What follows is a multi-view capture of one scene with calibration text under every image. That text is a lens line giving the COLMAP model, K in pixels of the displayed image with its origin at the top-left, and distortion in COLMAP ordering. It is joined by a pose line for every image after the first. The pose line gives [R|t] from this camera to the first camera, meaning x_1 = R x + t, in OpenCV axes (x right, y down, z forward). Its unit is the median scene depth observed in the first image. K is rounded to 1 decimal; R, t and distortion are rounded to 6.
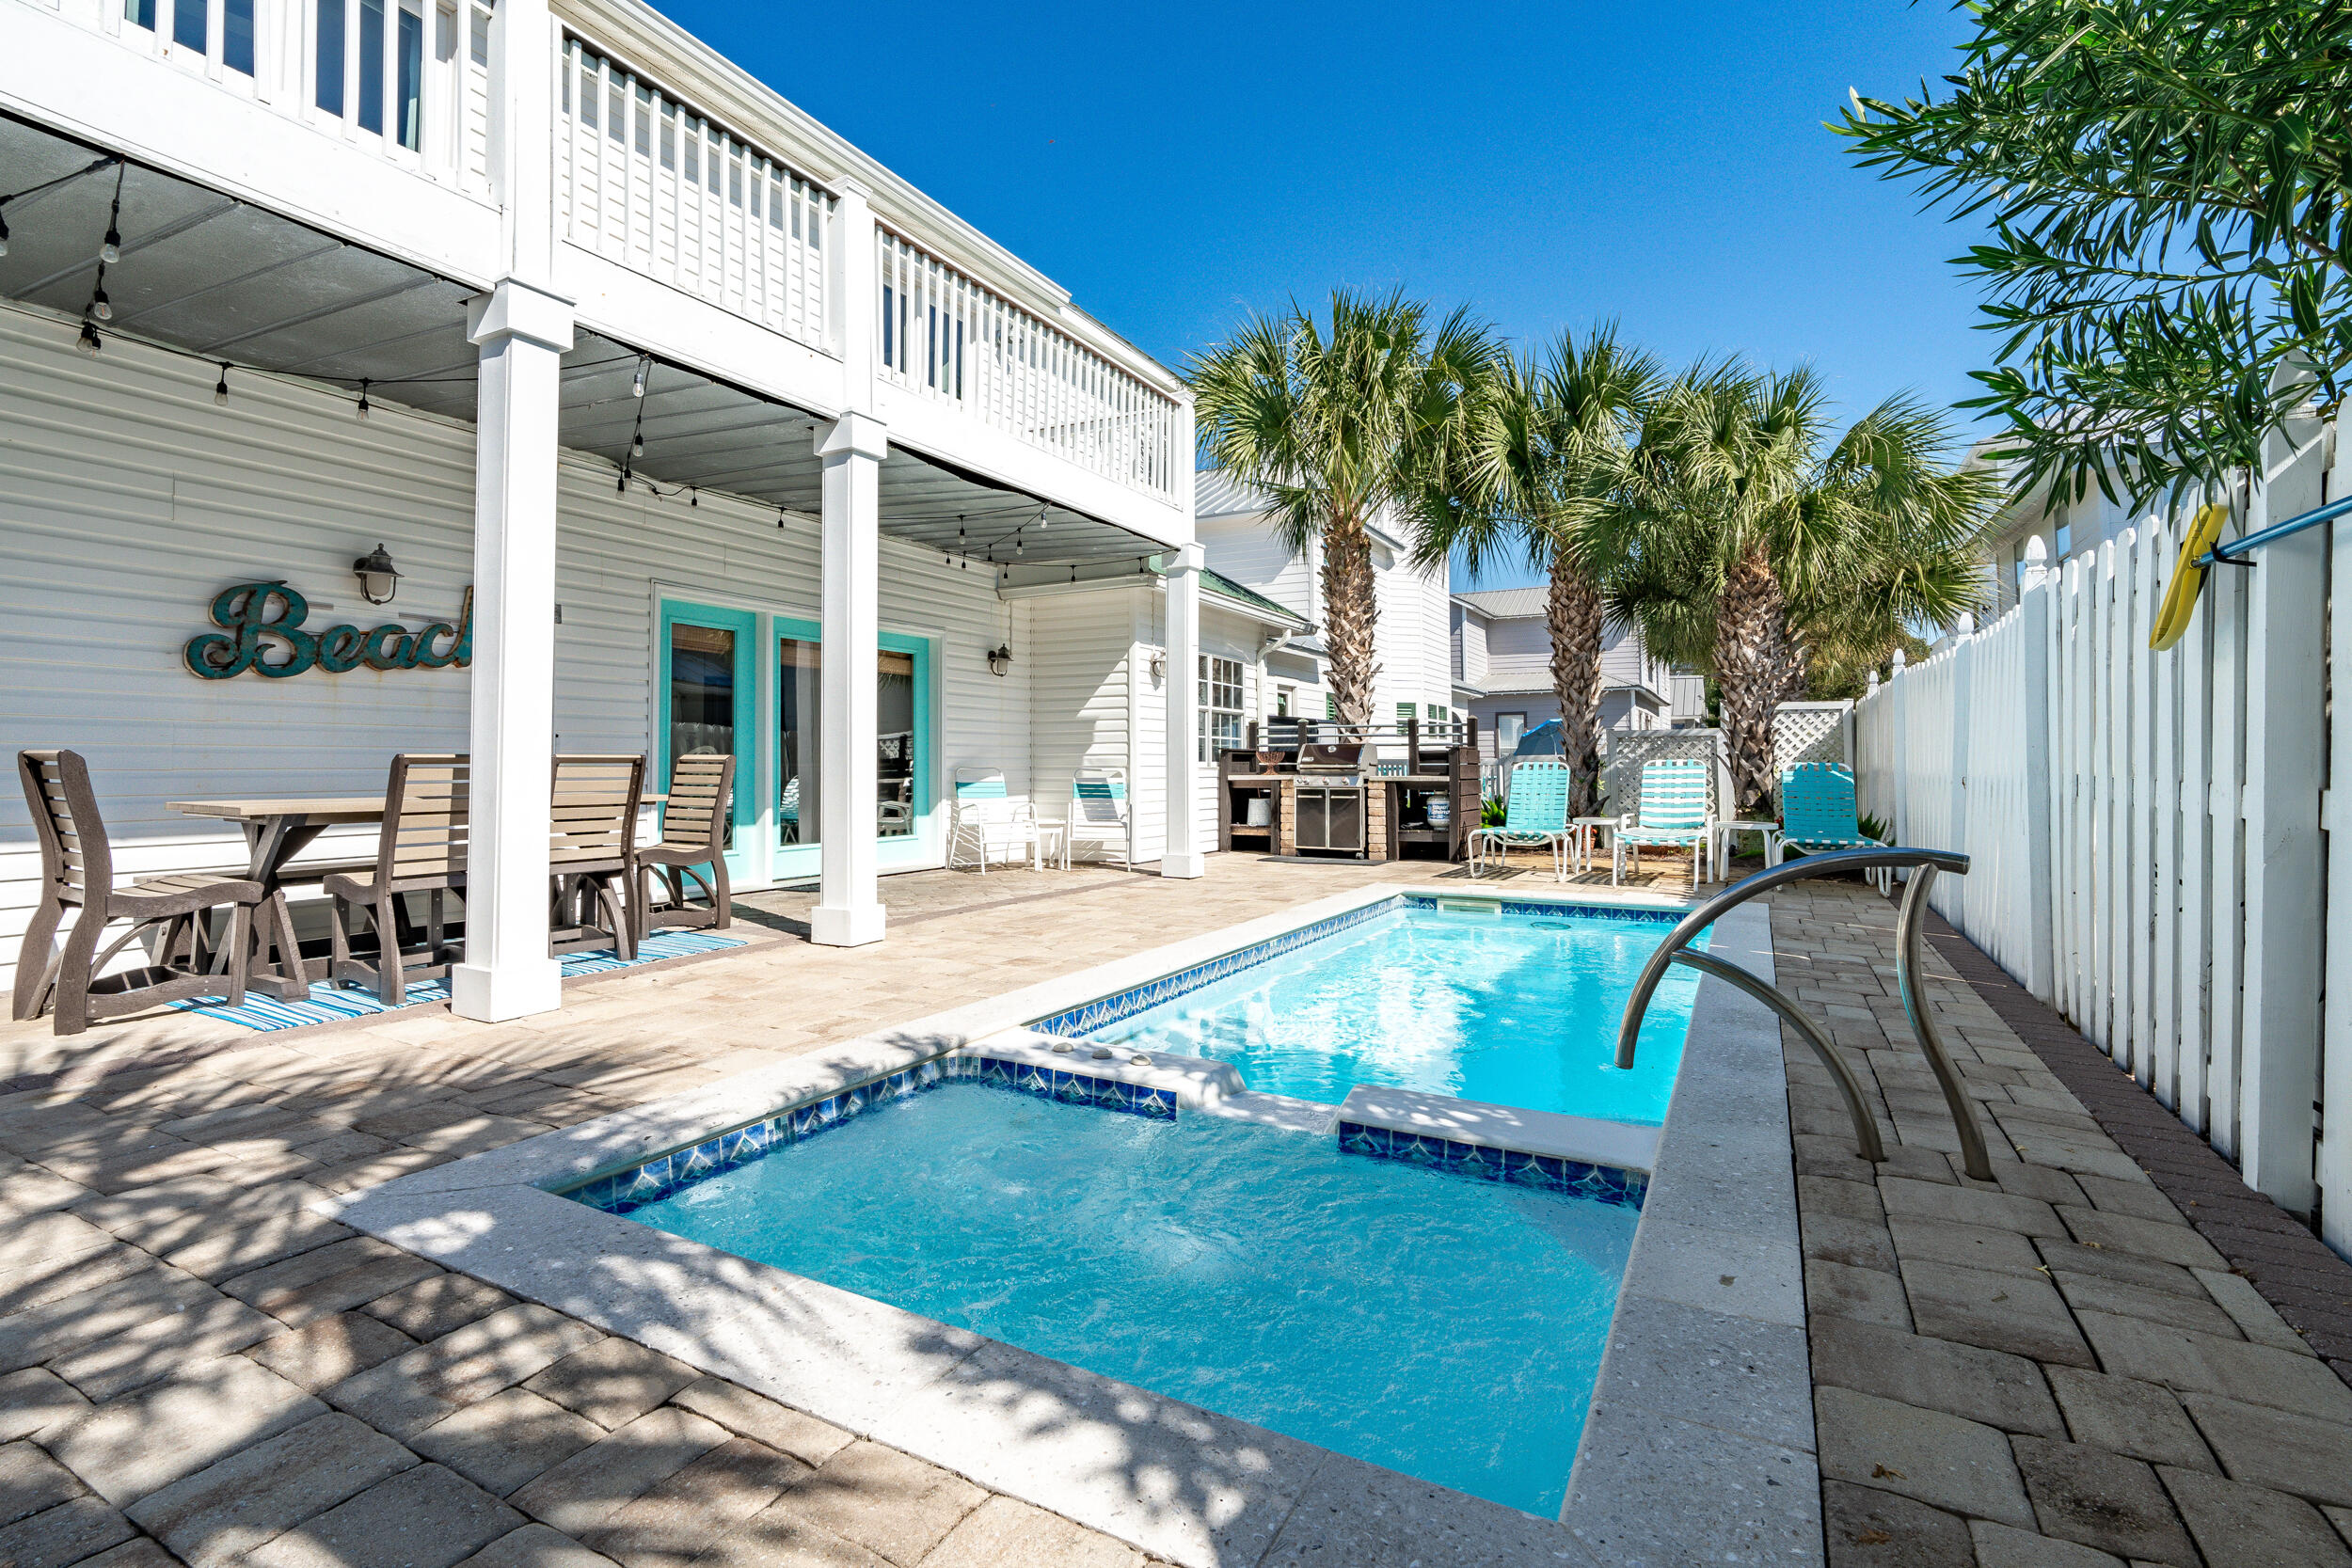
lens RADIAL K [[1074.3, 0, 1175.4], [0, 1074.3, 770.3], [0, 0, 1]] dist [-0.000763, 0.000022]
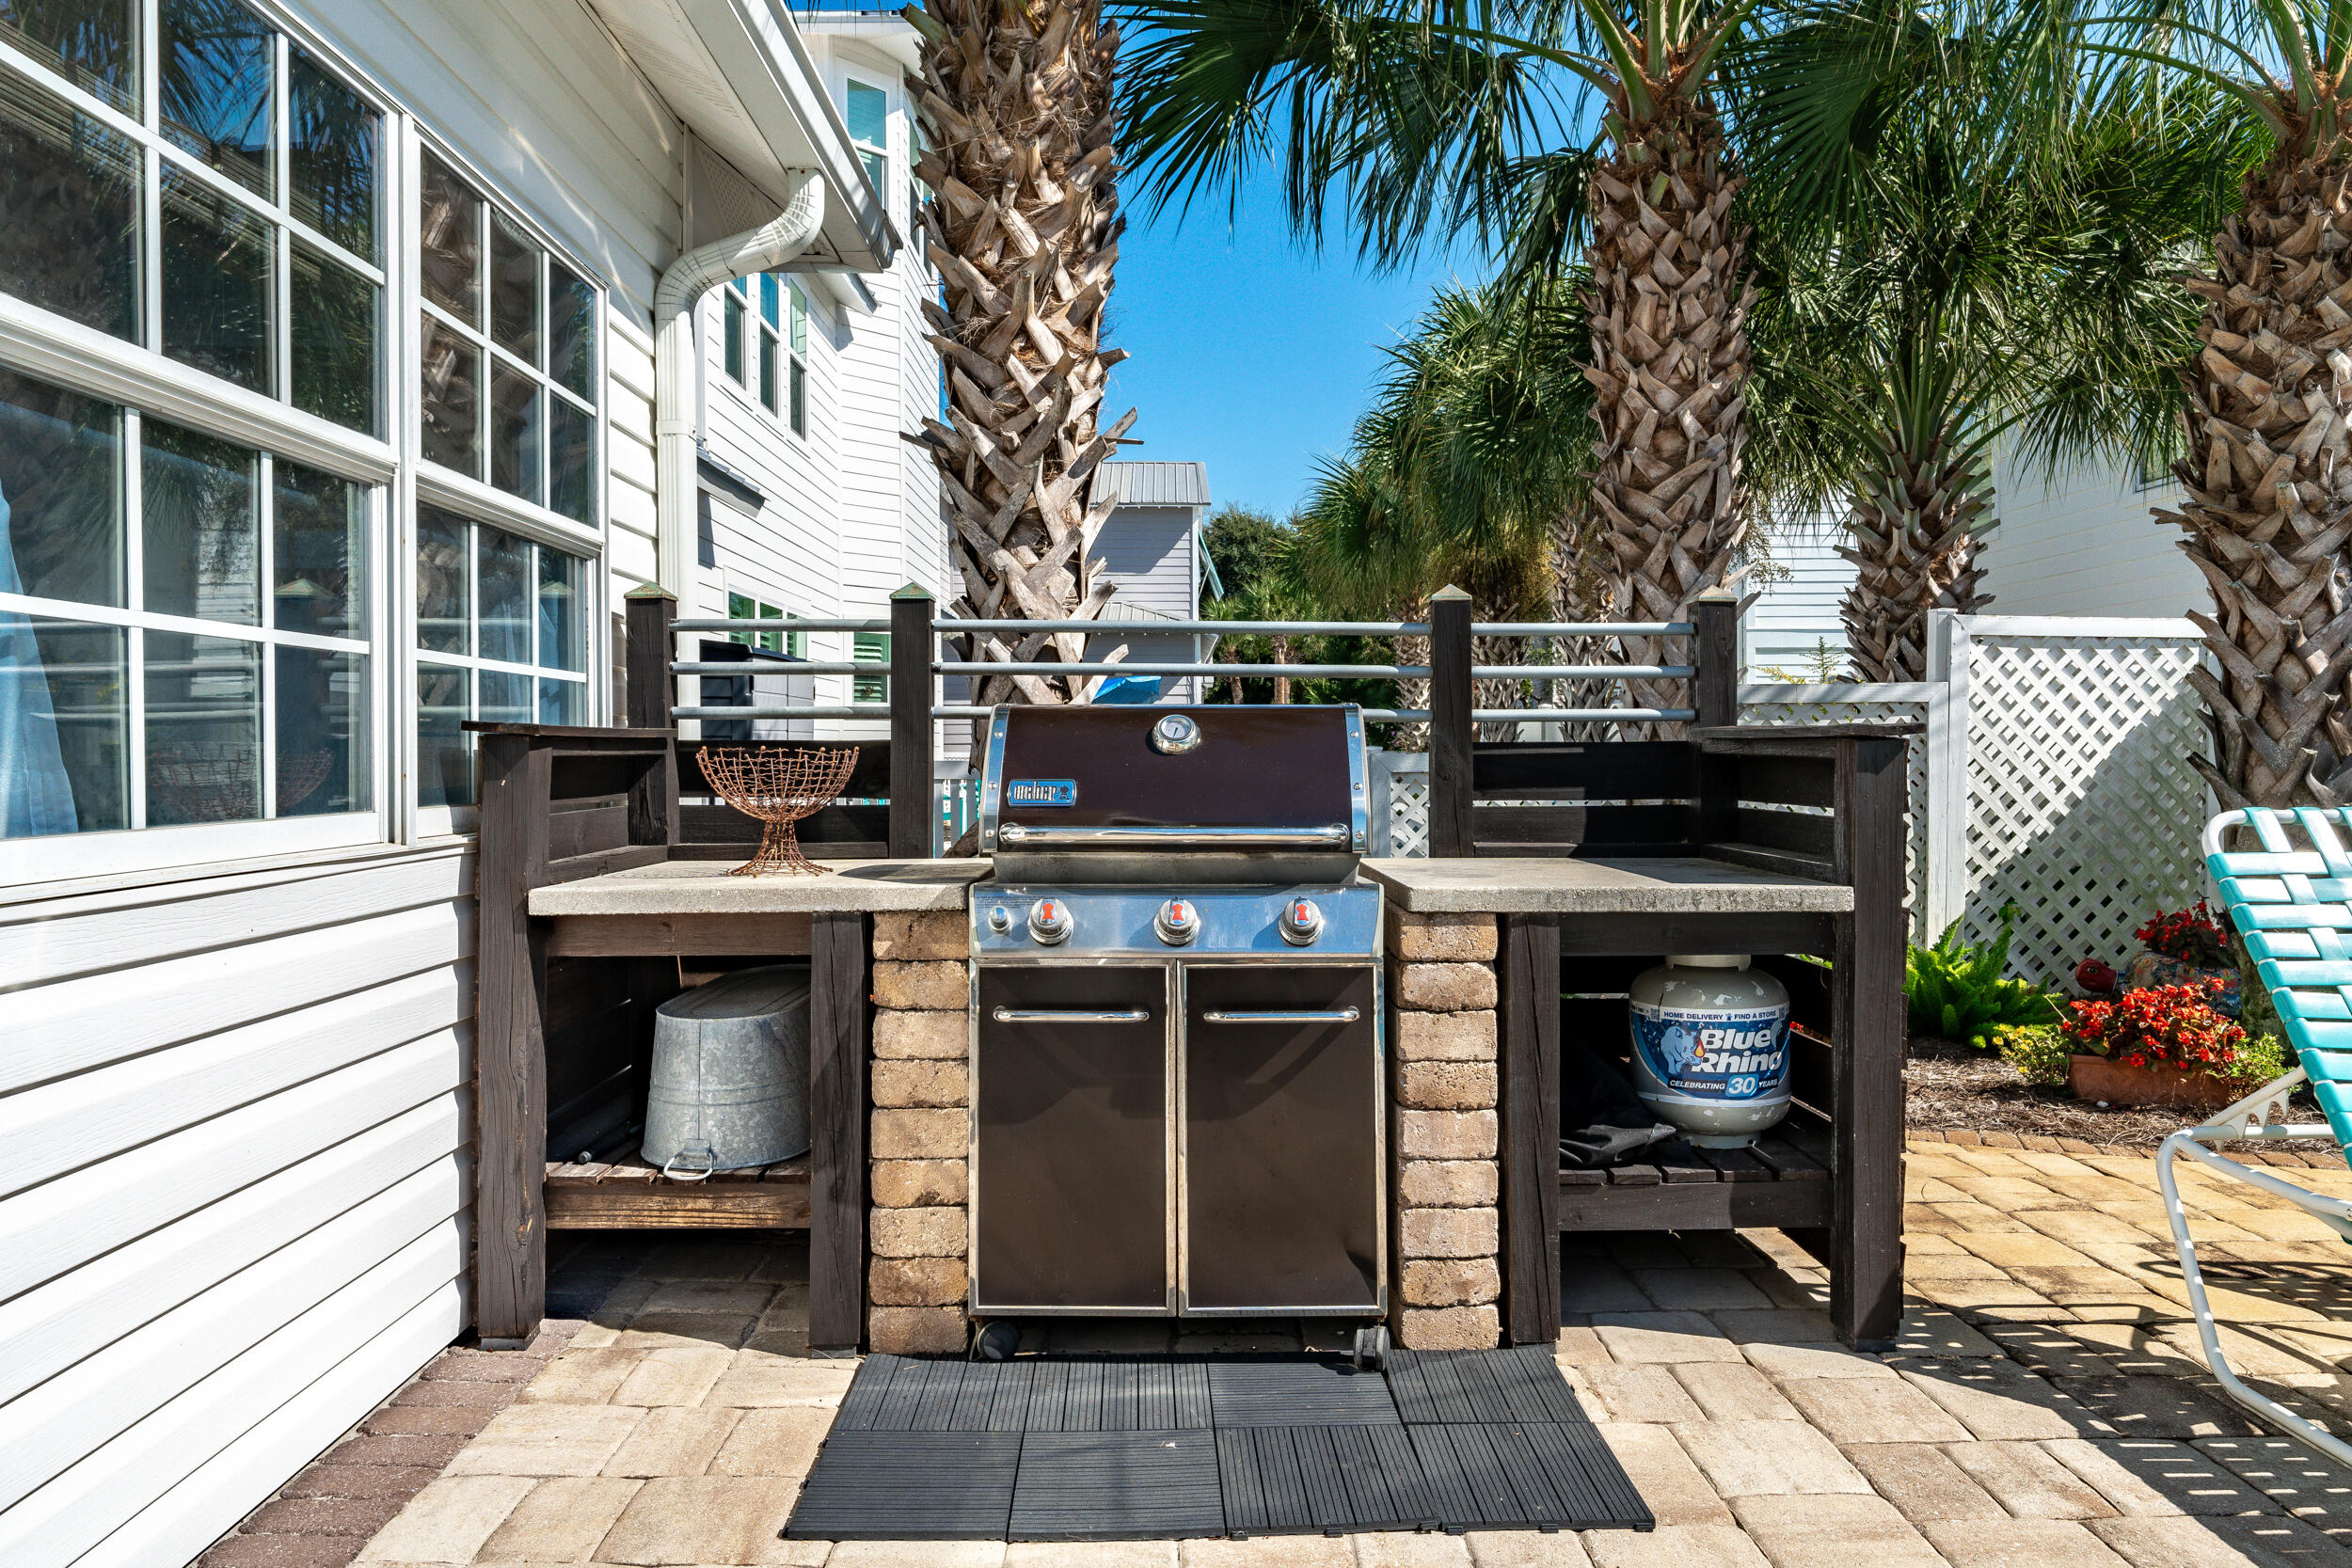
lens RADIAL K [[1460.6, 0, 1173.5], [0, 1460.6, 771.4], [0, 0, 1]] dist [-0.001083, 0.000267]
pose [[0.876259, -0.006132, 0.481801, 0.027592], [0.000770, 0.999936, 0.011327, -0.015546], [-0.481840, -0.009555, 0.876207, 0.747443]]
